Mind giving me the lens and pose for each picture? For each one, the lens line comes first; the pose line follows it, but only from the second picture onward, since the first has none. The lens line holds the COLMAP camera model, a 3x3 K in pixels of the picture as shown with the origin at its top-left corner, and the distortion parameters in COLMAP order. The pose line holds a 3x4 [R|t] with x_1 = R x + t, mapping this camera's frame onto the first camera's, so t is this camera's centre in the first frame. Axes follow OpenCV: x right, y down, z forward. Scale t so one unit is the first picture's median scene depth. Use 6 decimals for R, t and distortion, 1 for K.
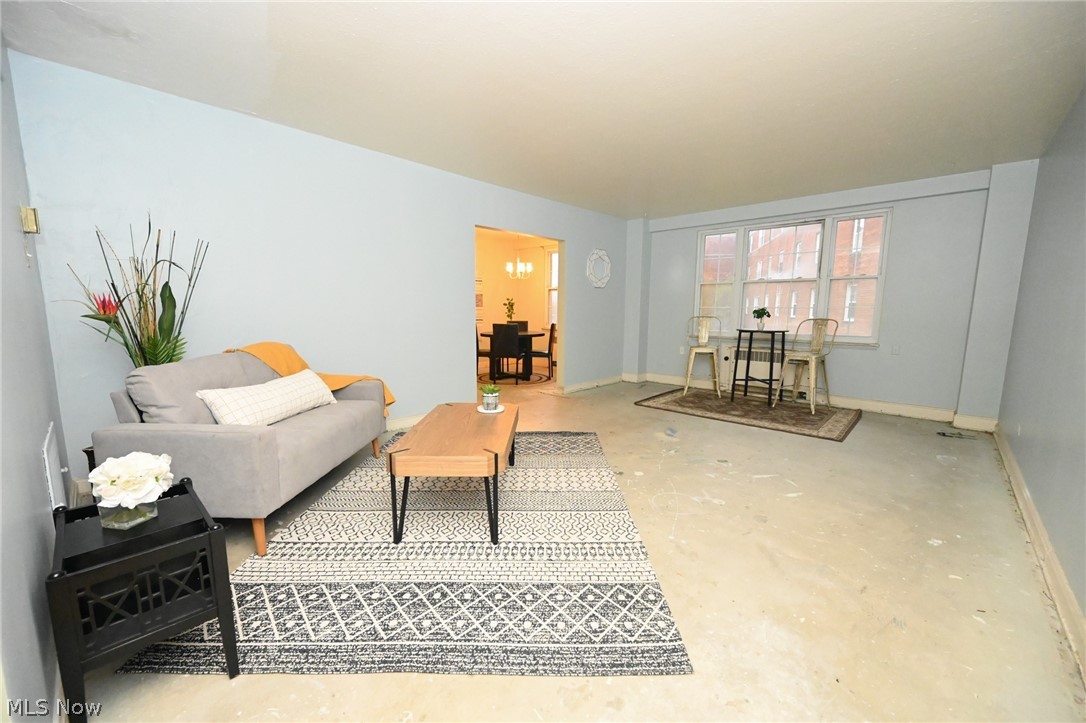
lens RADIAL K [[428.3, 0, 548.8], [0, 428.3, 363.4], [0, 0, 1]] dist [-0.003116, 0.000299]
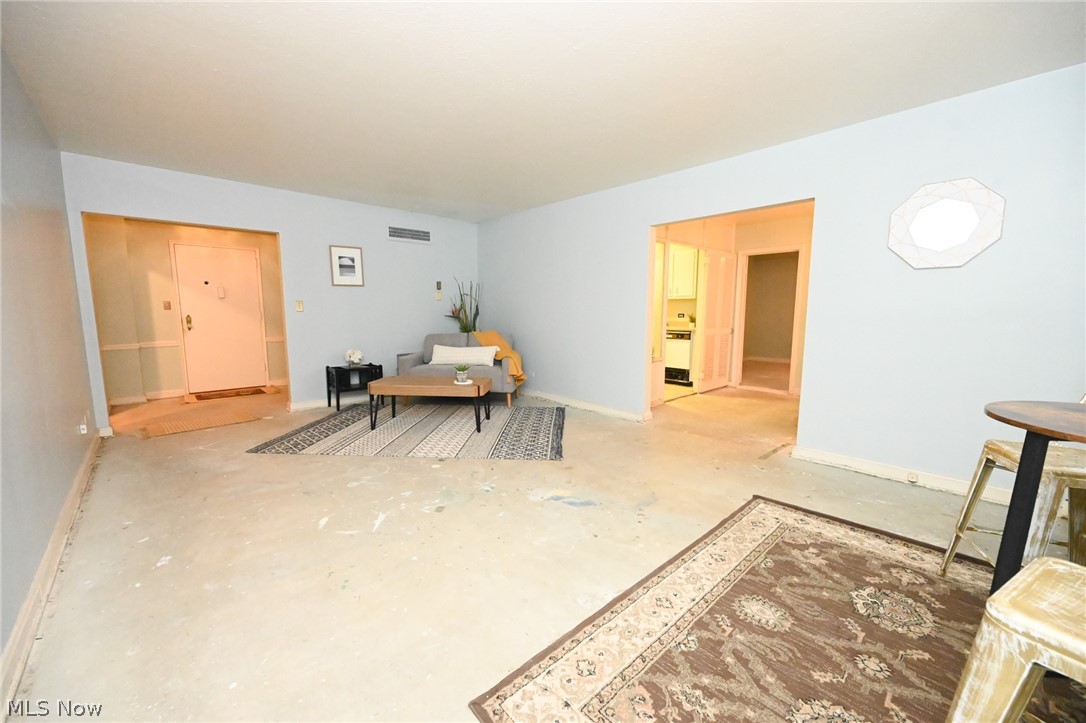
lens RADIAL K [[428.3, 0, 546.1], [0, 428.3, 362.8], [0, 0, 1]] dist [-0.003116, 0.000299]
pose [[-0.072996, 0.113559, -0.990846, 1.382913], [-0.129931, 0.983947, 0.122341, -0.187317], [0.988832, 0.137672, -0.057069, 1.463464]]
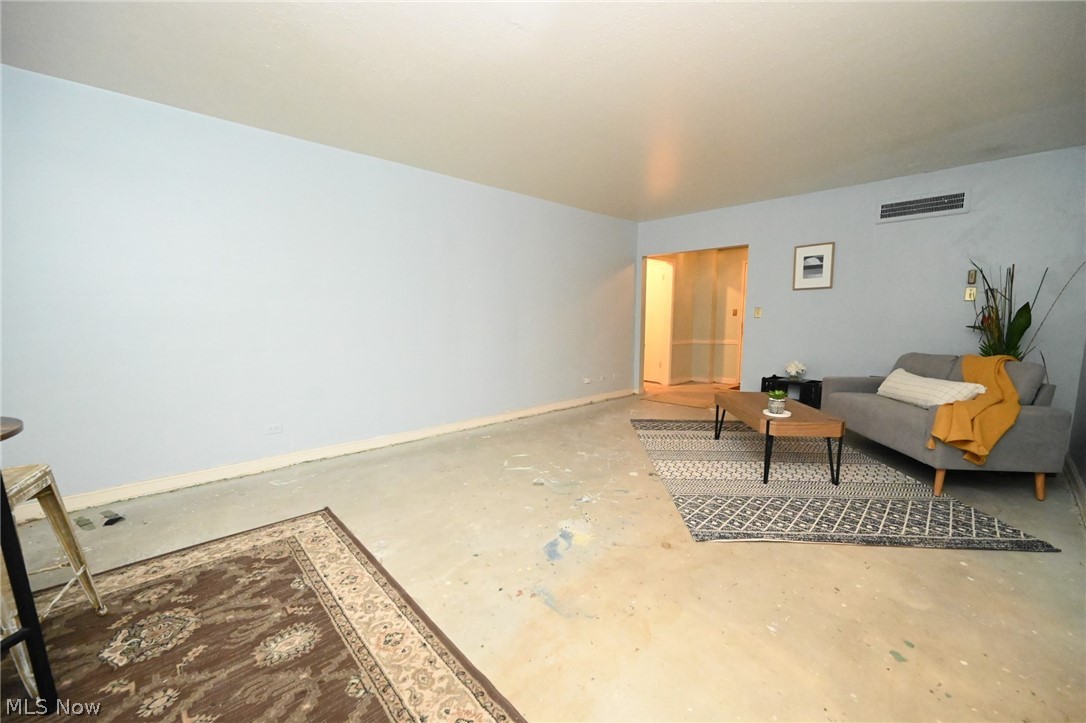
lens RADIAL K [[428.3, 0, 545.7], [0, 428.3, 366.5], [0, 0, 1]] dist [-0.003116, 0.000299]
pose [[-0.997088, -0.020922, 0.073327, 0.401231], [-0.002168, 0.969012, 0.247006, -0.297696], [-0.076222, 0.246128, -0.966236, 2.229074]]
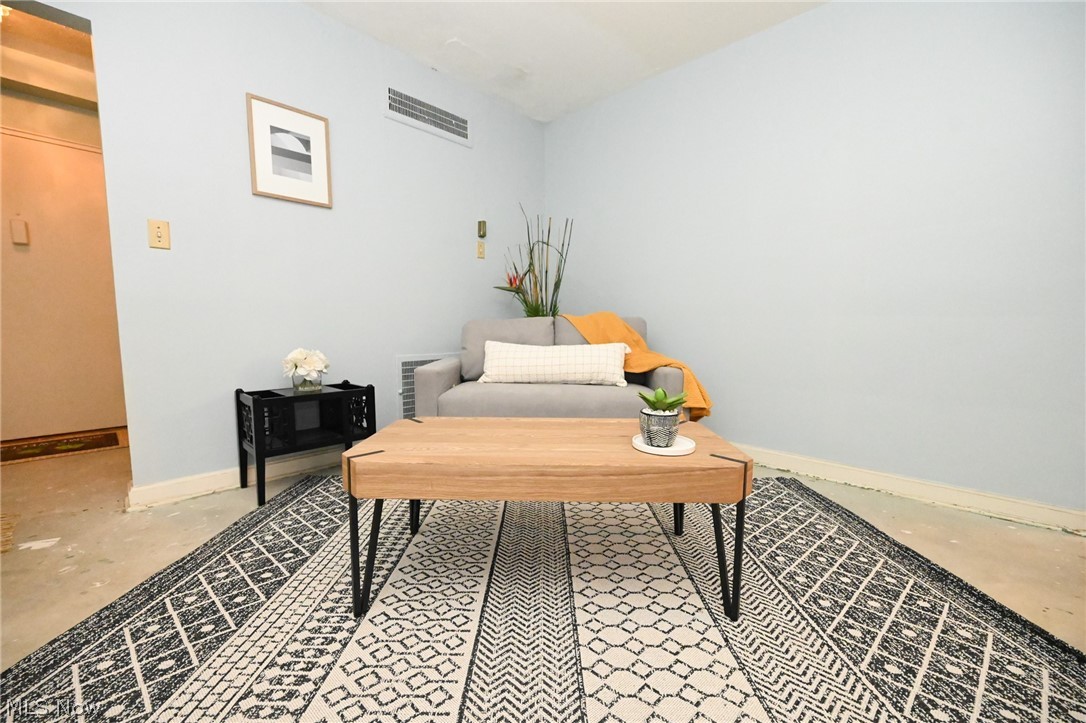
lens RADIAL K [[428.3, 0, 547.6], [0, 428.3, 364.5], [0, 0, 1]] dist [-0.003116, 0.000299]
pose [[-0.009374, 0.086477, -0.996210, 0.327364], [-0.132427, 0.987371, 0.086955, 0.001371], [0.991148, 0.132741, 0.002196, 0.940115]]
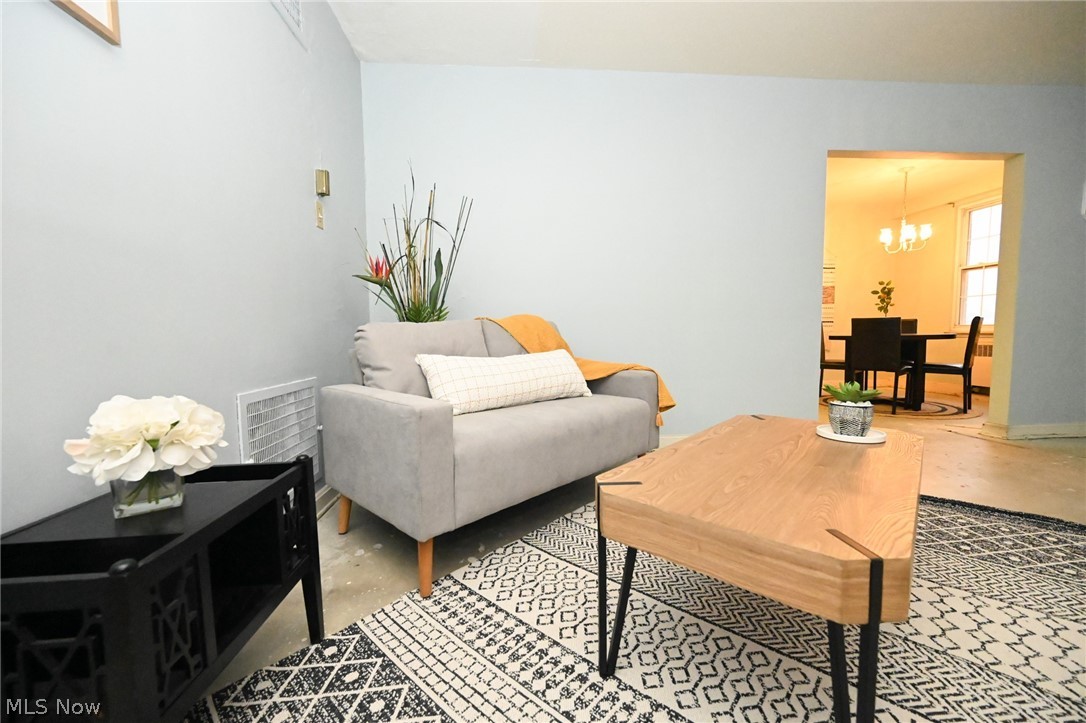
lens RADIAL K [[428.3, 0, 544.0], [0, 428.3, 363.1], [0, 0, 1]] dist [-0.003116, 0.000299]
pose [[0.735285, 0.029881, -0.677099, -0.071573], [-0.068867, 0.997151, -0.030780, 0.071212], [0.674250, 0.069262, 0.735248, 0.451648]]
